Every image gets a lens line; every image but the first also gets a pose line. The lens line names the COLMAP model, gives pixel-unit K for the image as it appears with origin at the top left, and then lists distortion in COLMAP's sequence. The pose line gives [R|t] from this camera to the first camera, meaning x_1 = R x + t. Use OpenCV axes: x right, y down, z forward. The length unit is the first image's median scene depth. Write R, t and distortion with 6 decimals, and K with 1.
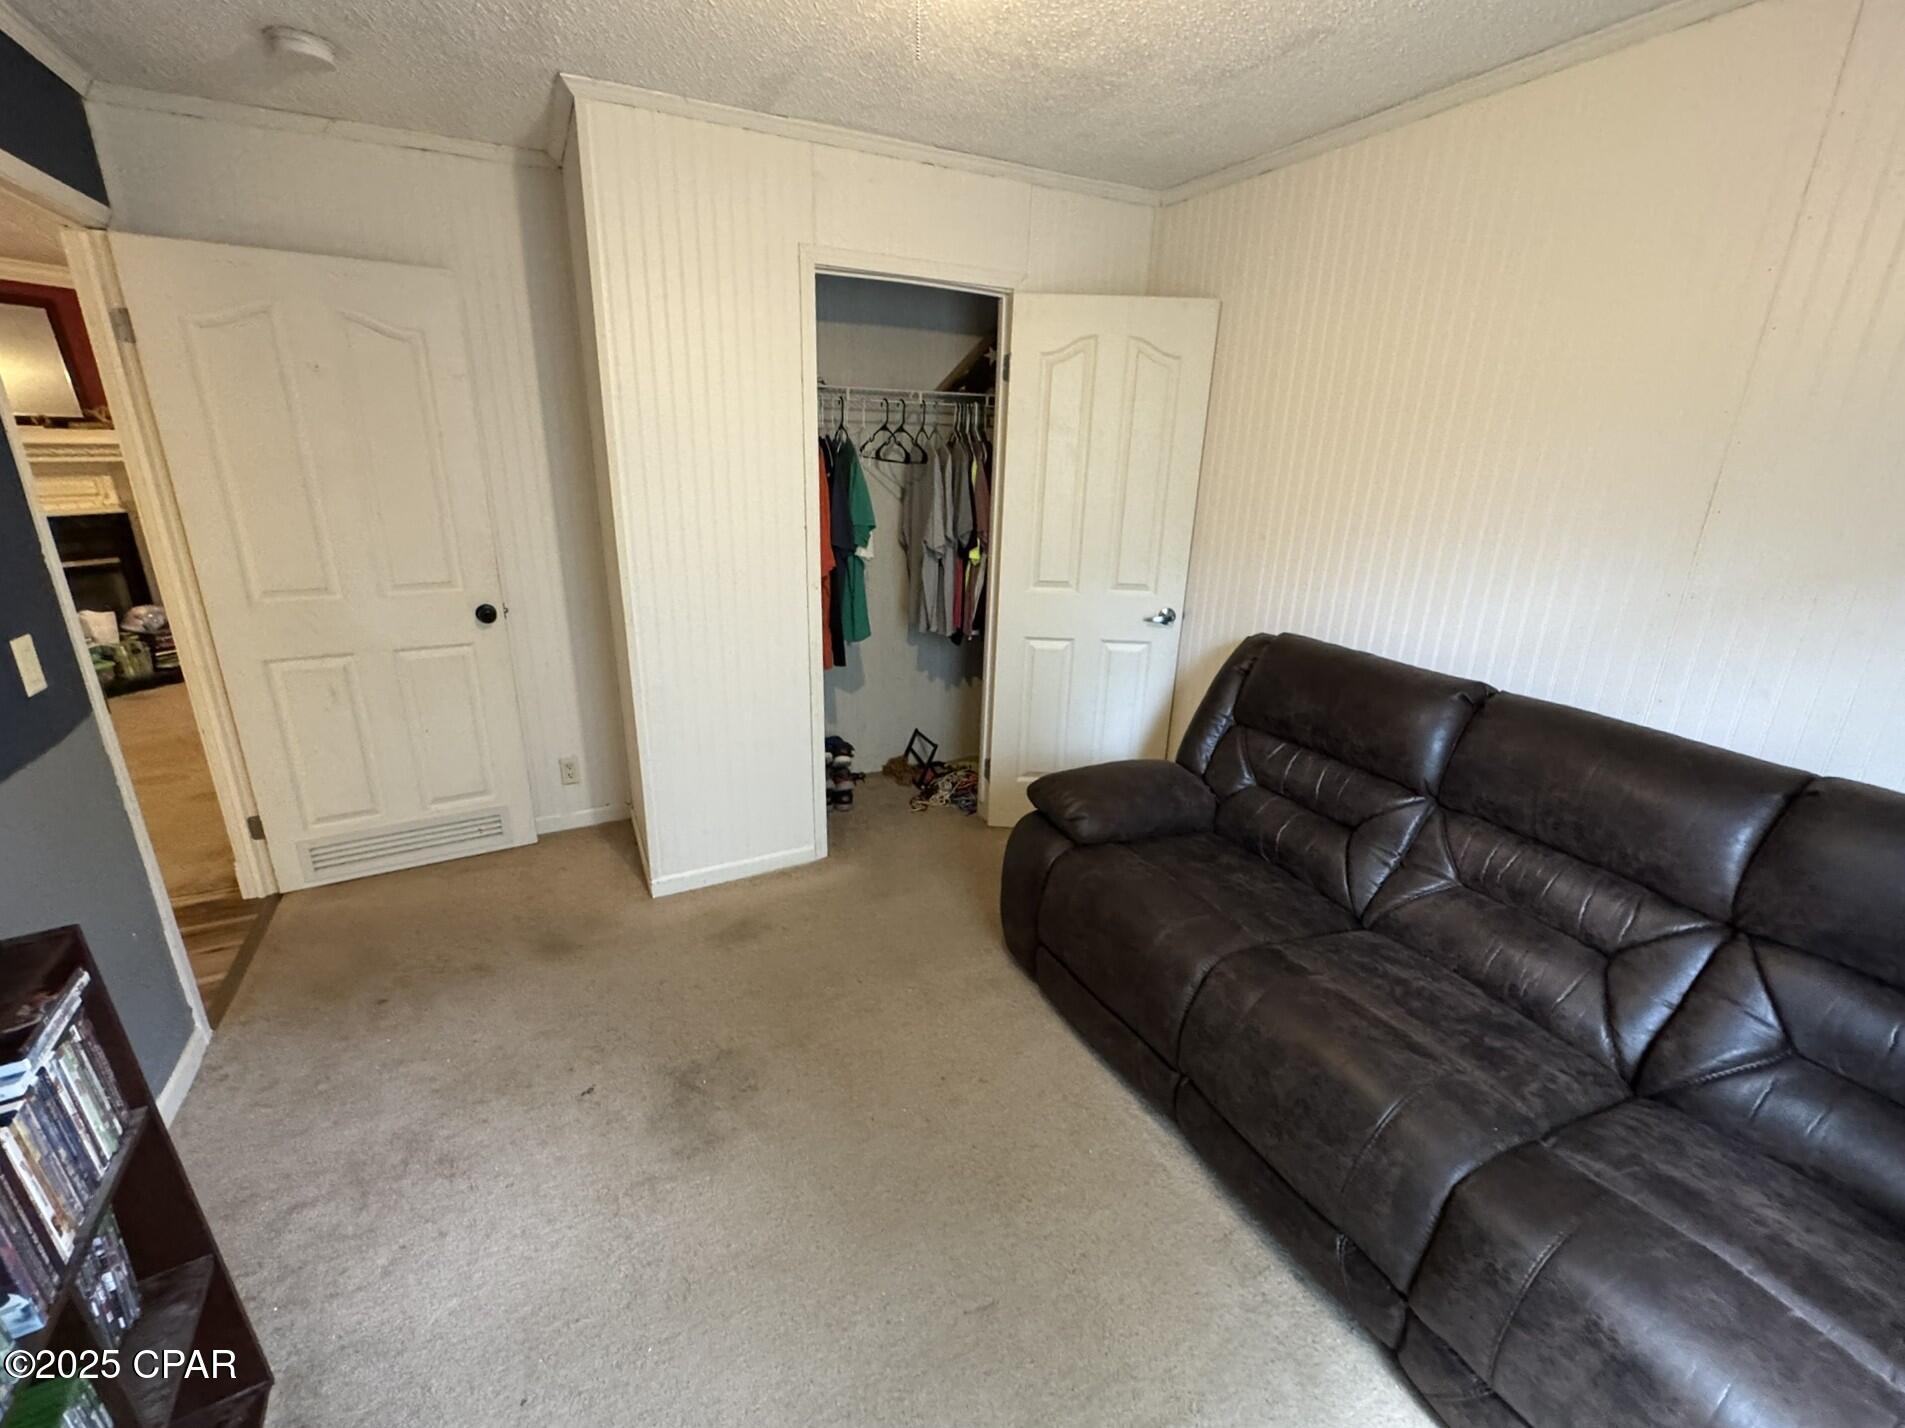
lens RADIAL K [[789.6, 0, 952.5], [0, 789.6, 714.0], [0, 0, 1]] dist [-0.000820, -0.000065]
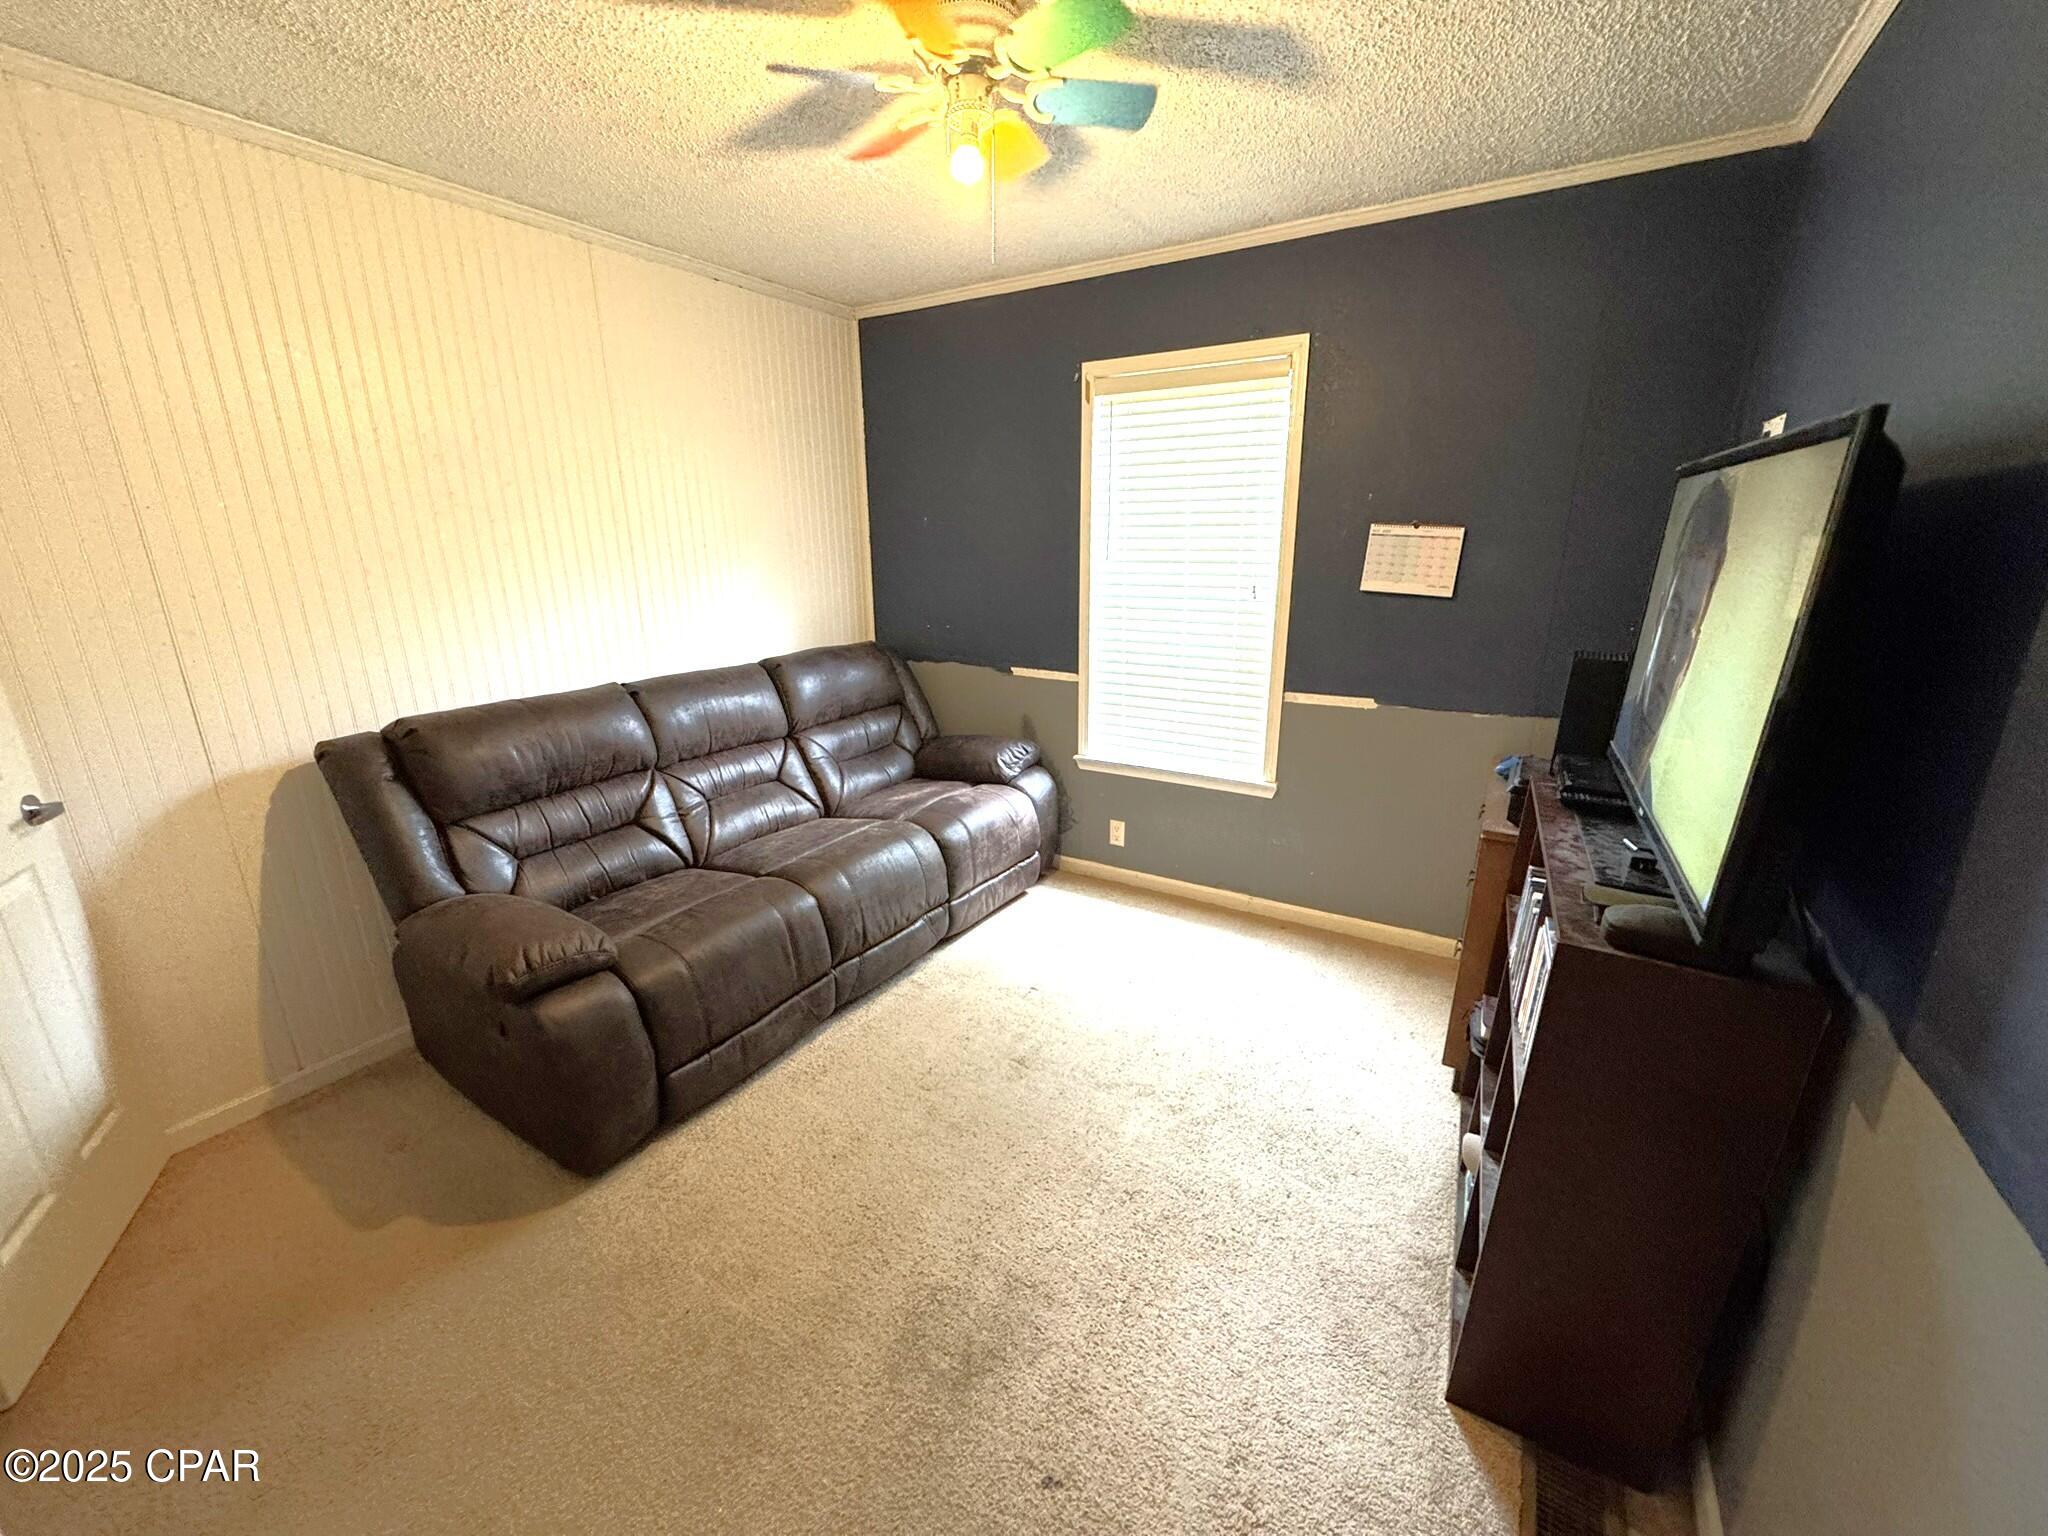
lens RADIAL K [[817.3, 0, 1024.0], [0, 817.3, 768.0], [0, 0, 1]] dist [-0.001391, 0.000167]
pose [[-0.521510, -0.253973, 0.814571, -0.888370], [0.262596, 0.860563, 0.436434, -0.351085], [-0.811832, 0.441507, -0.382100, 1.055134]]
